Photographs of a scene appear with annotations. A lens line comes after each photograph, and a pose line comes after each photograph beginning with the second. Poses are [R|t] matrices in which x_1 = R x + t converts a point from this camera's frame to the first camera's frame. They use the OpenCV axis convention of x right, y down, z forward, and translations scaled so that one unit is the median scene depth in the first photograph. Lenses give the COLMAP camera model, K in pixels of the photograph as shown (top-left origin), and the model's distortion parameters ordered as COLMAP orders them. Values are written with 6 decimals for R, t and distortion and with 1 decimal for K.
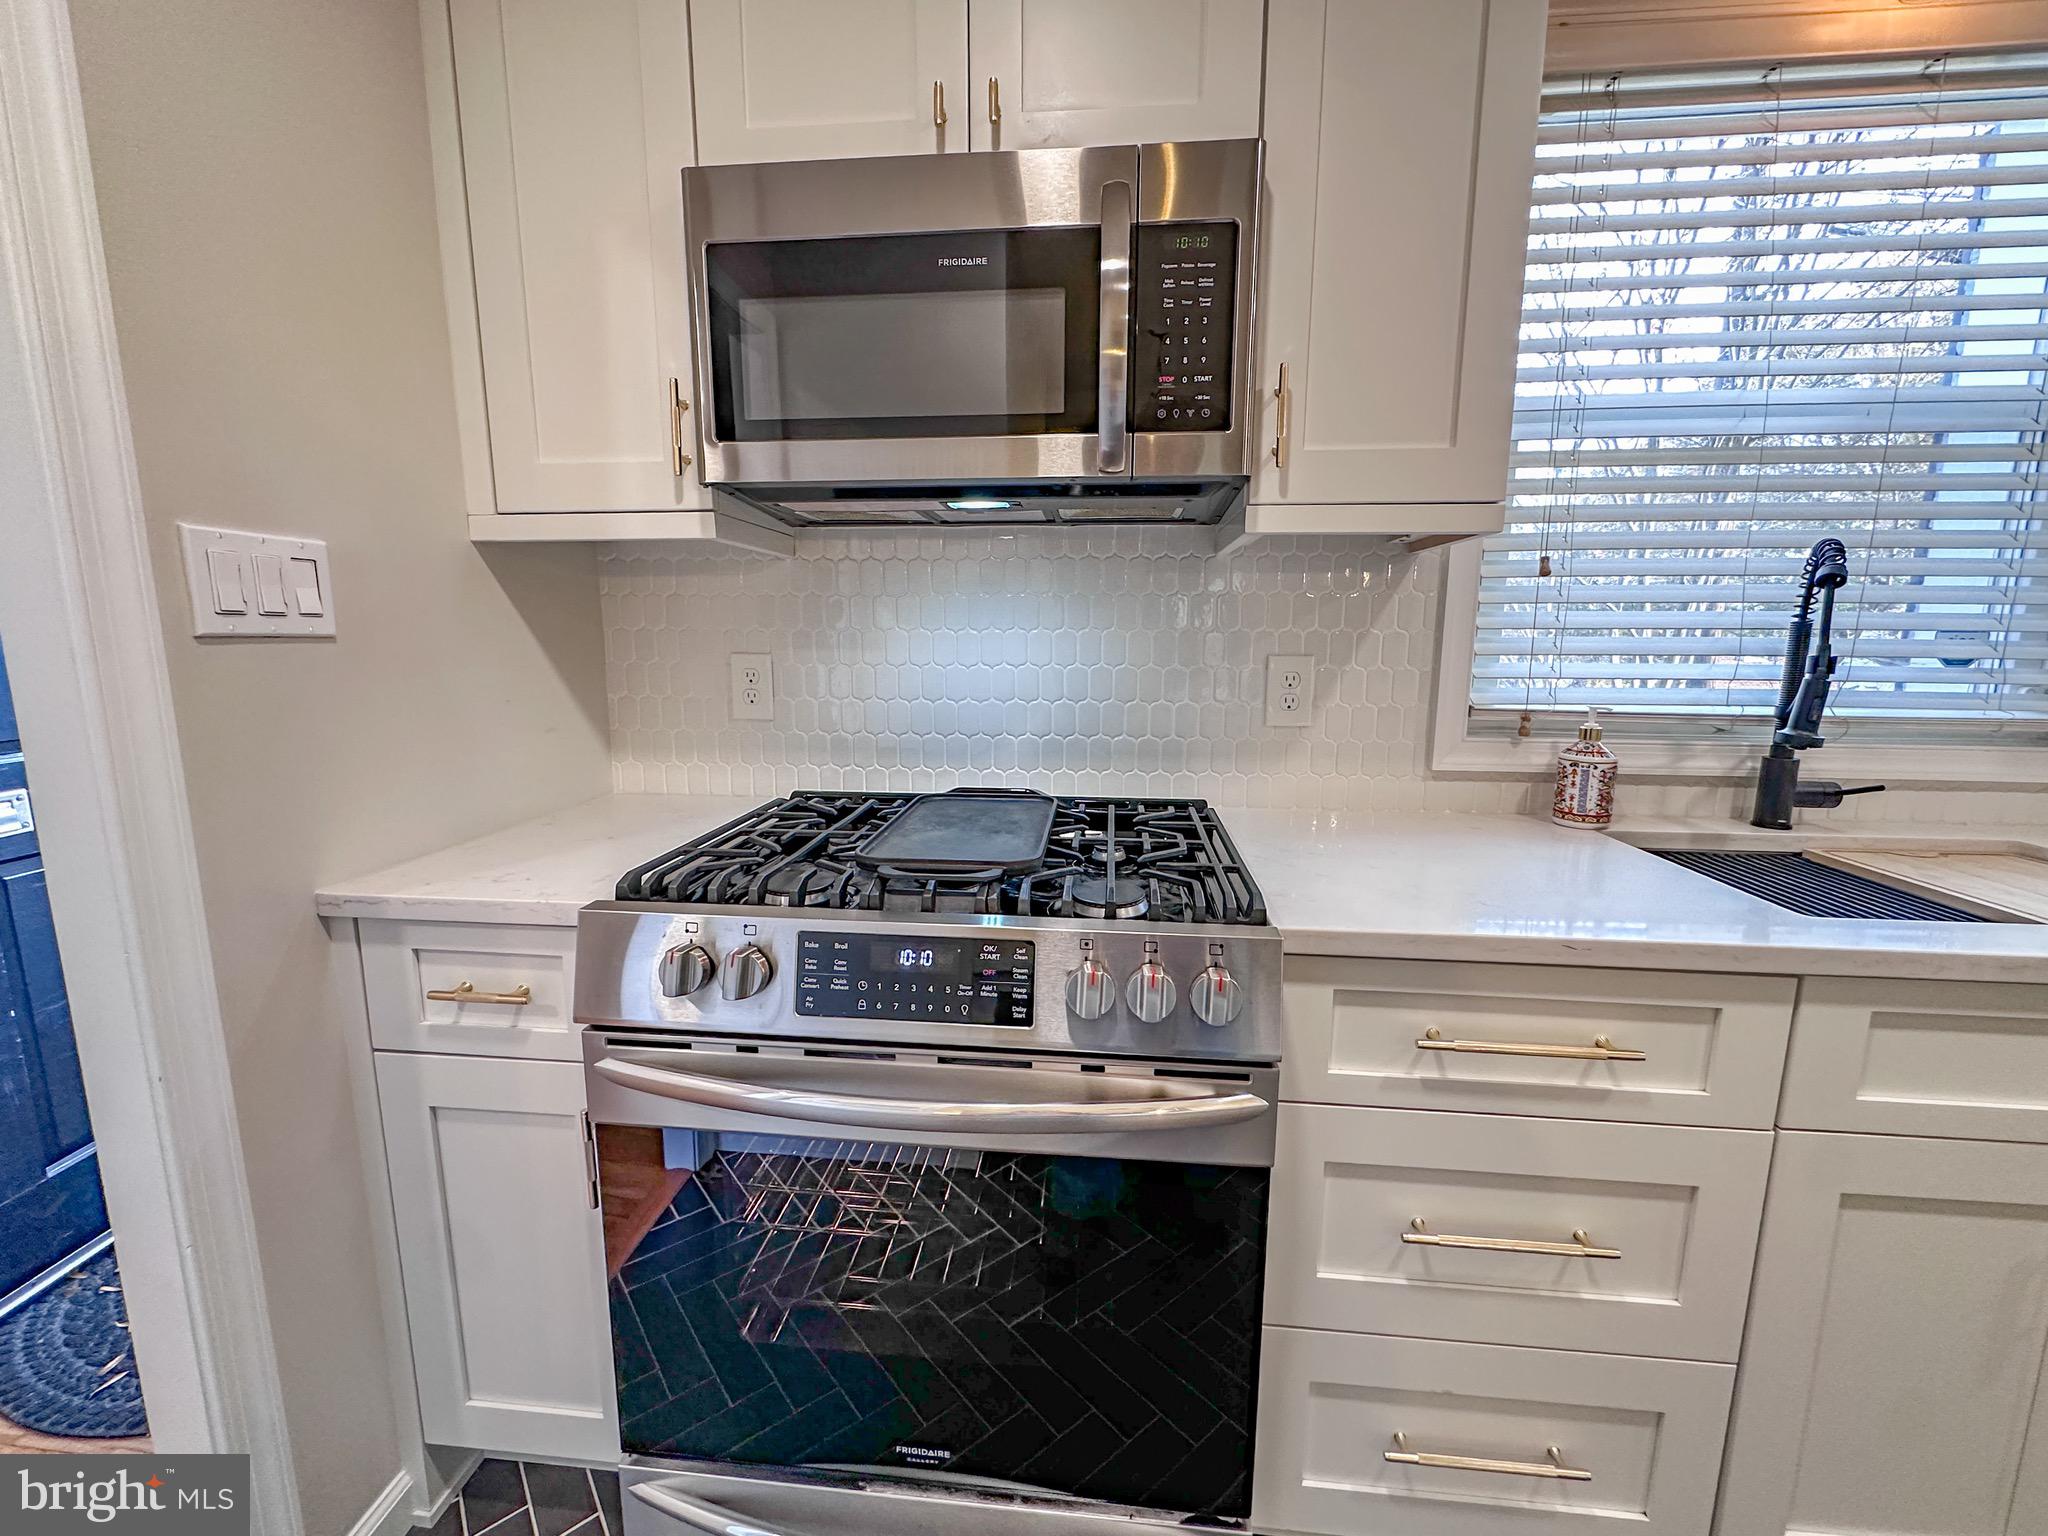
lens RADIAL K [[831.3, 0, 1012.9], [0, 831.3, 769.2], [0, 0, 1]] dist [-0.008243, -0.000231]
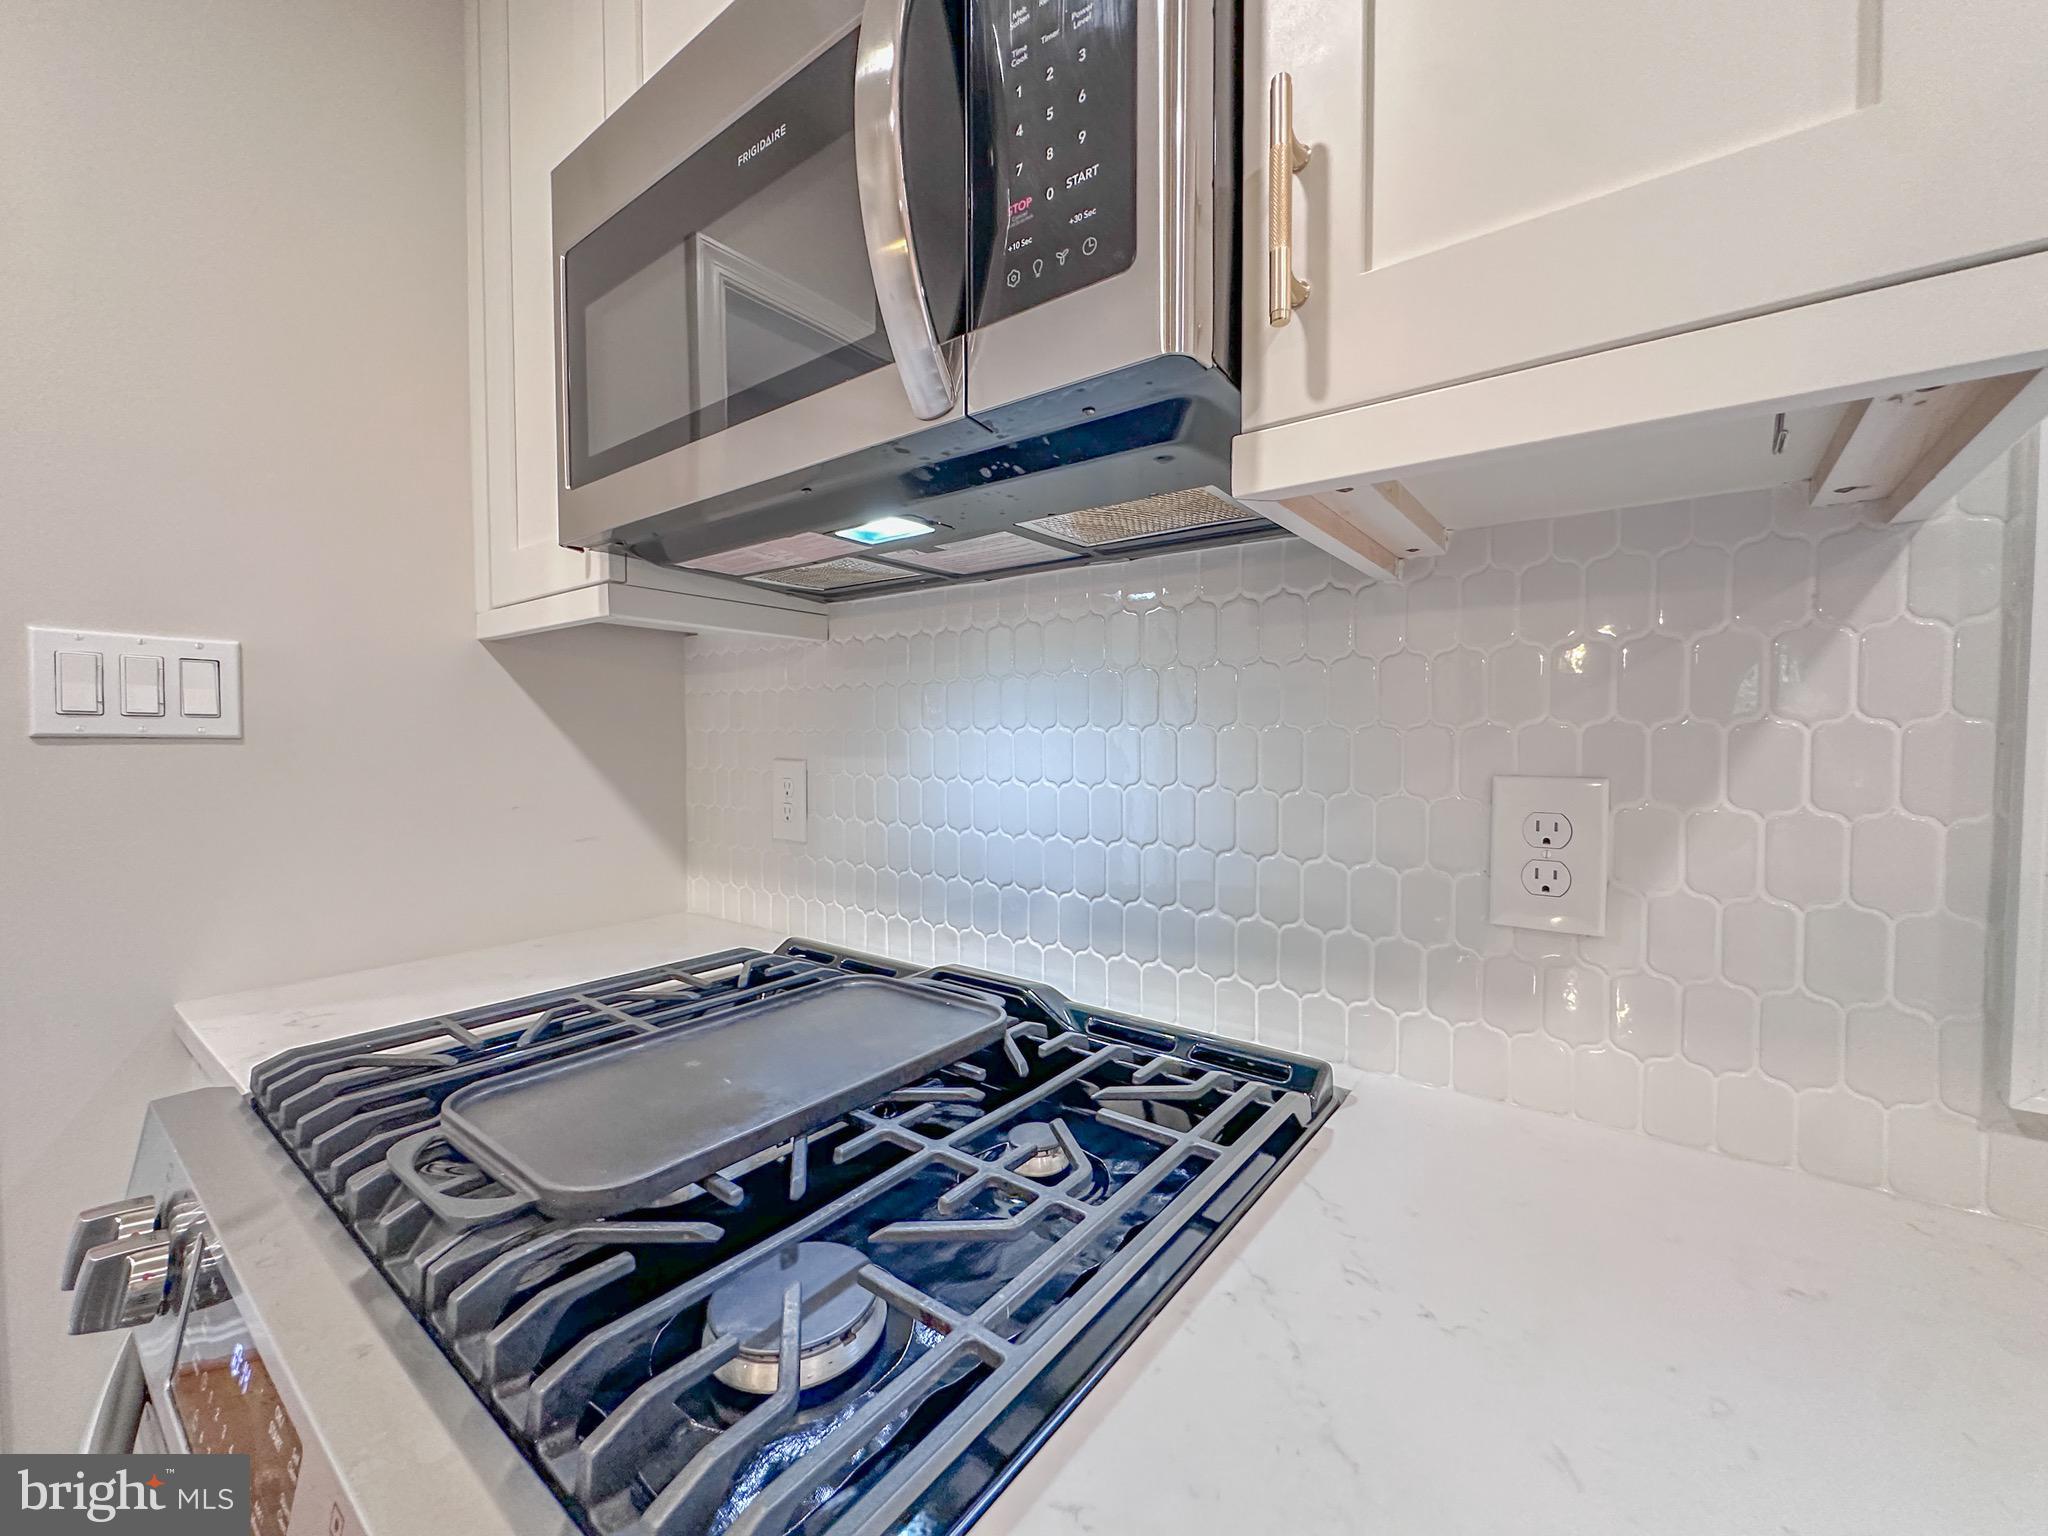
lens RADIAL K [[816.8, 0, 1024.0], [0, 816.8, 768.0], [0, 0, 1]] dist [-0.002403, -0.000153]
pose [[0.856542, 0.015850, -0.515833, 0.345440], [-0.081432, 0.991158, -0.104763, -0.076820], [0.509612, 0.131740, 0.850259, 0.506364]]
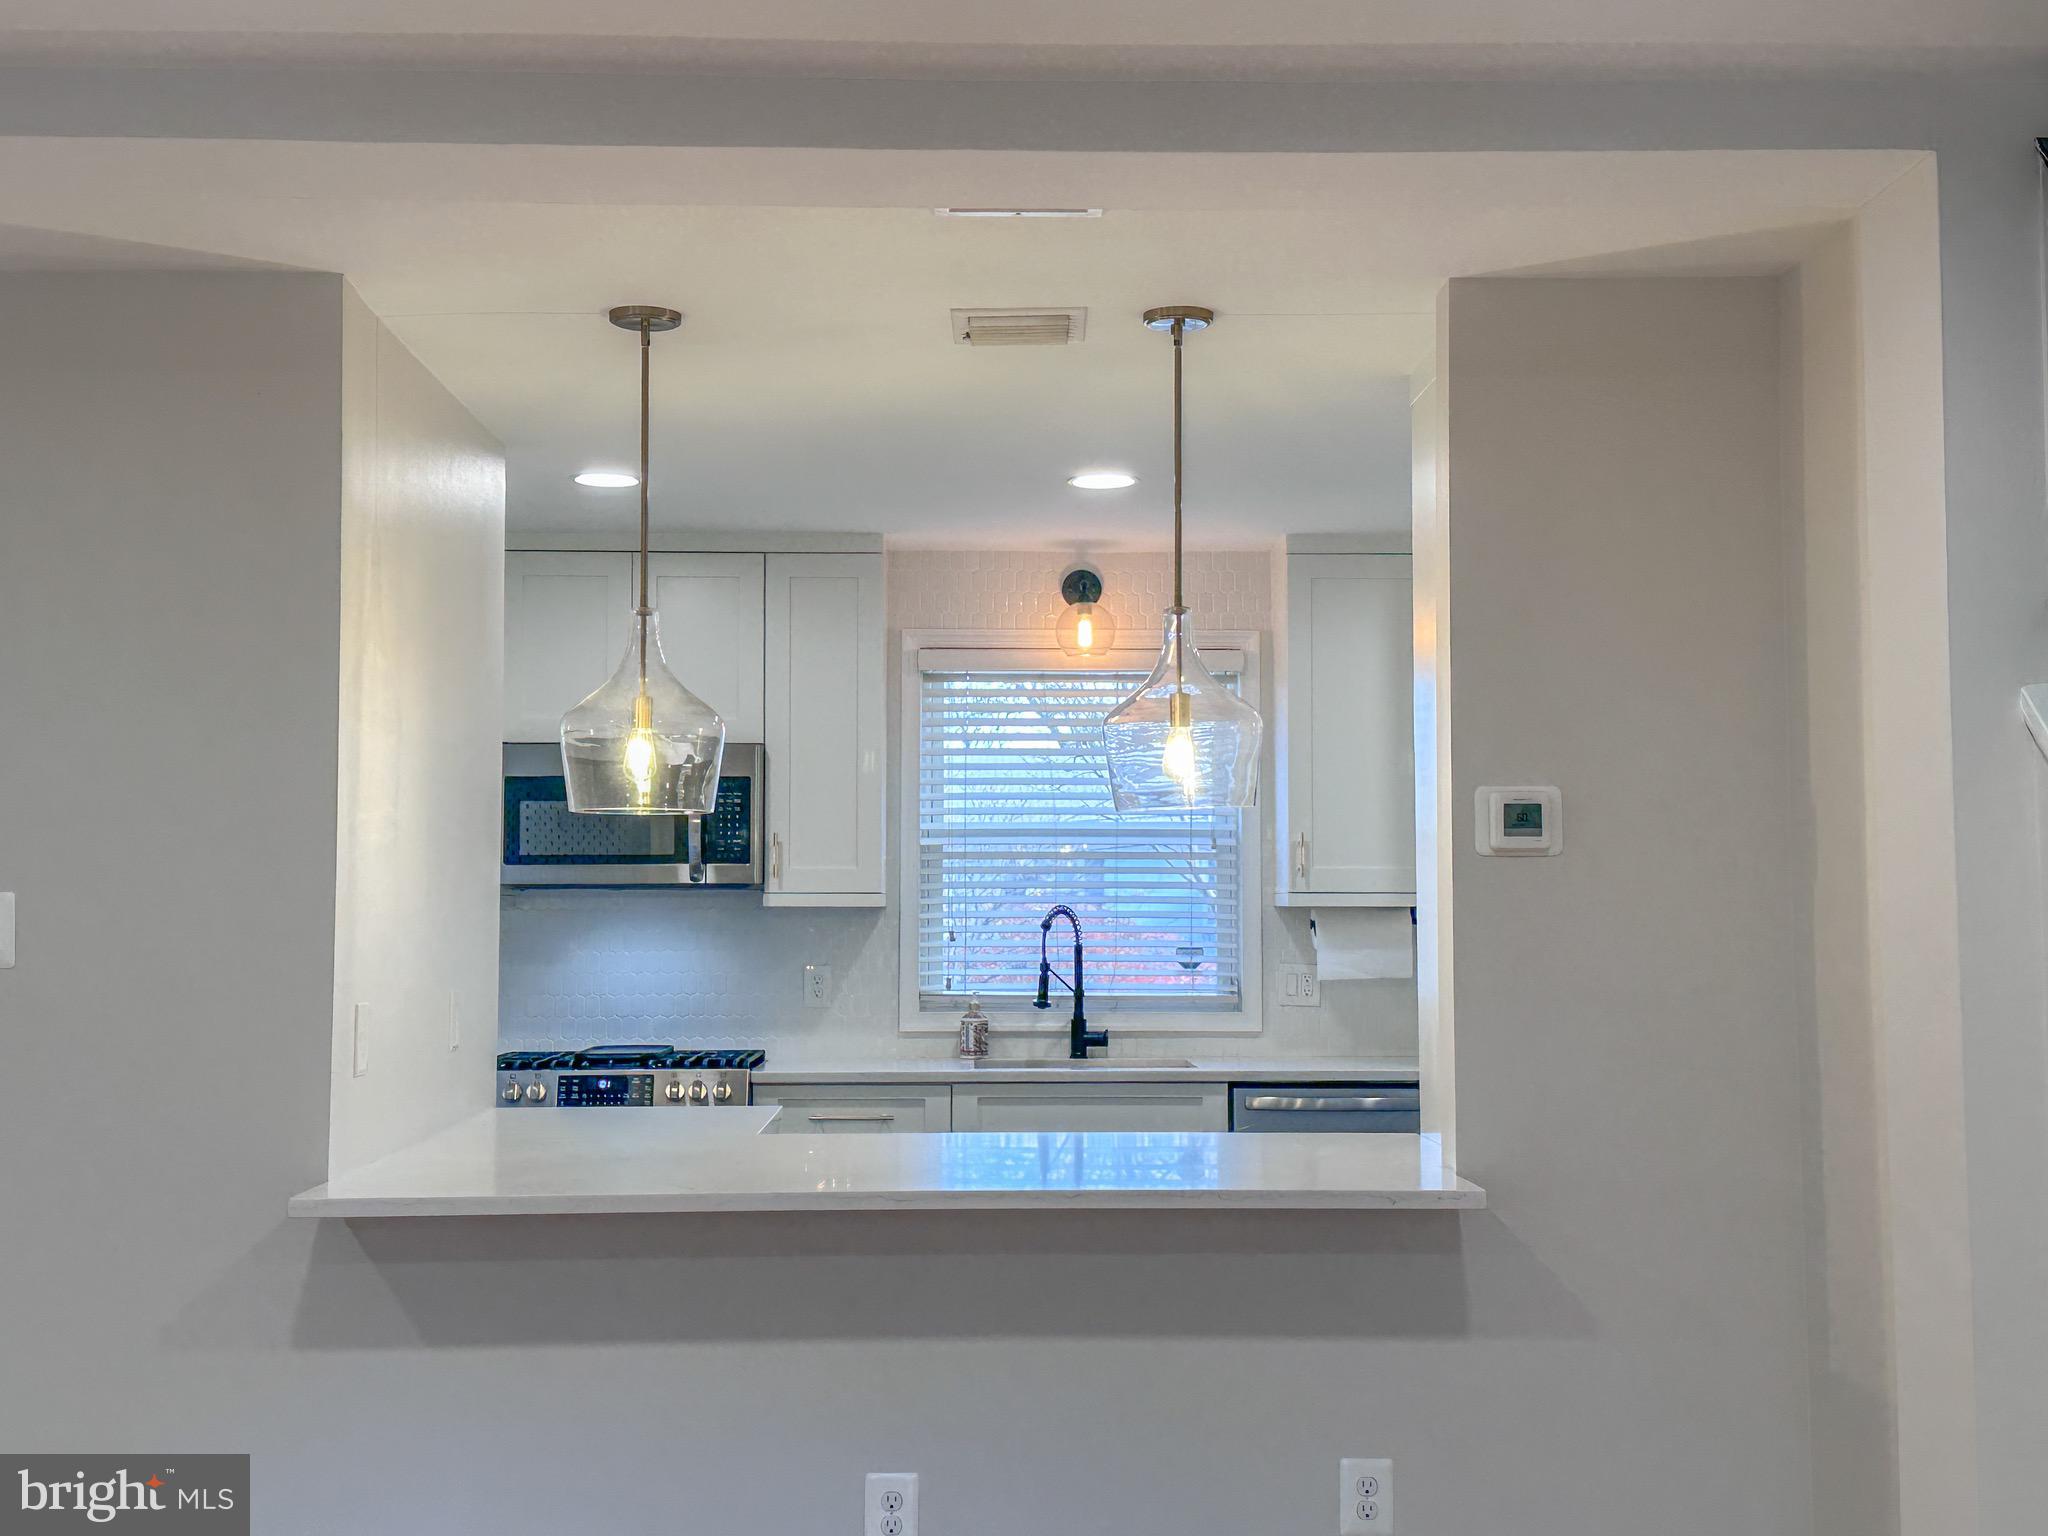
lens RADIAL K [[2445.8, 0, 1021.5], [0, 2445.8, 760.2], [0, 0, 1]] dist [0.201588, -0.402170]
pose [[0.991452, 0.005436, 0.130362, 0.100739], [0.023926, 0.974614, -0.222609, 0.637579], [-0.128263, 0.223825, 0.966153, -4.378110]]
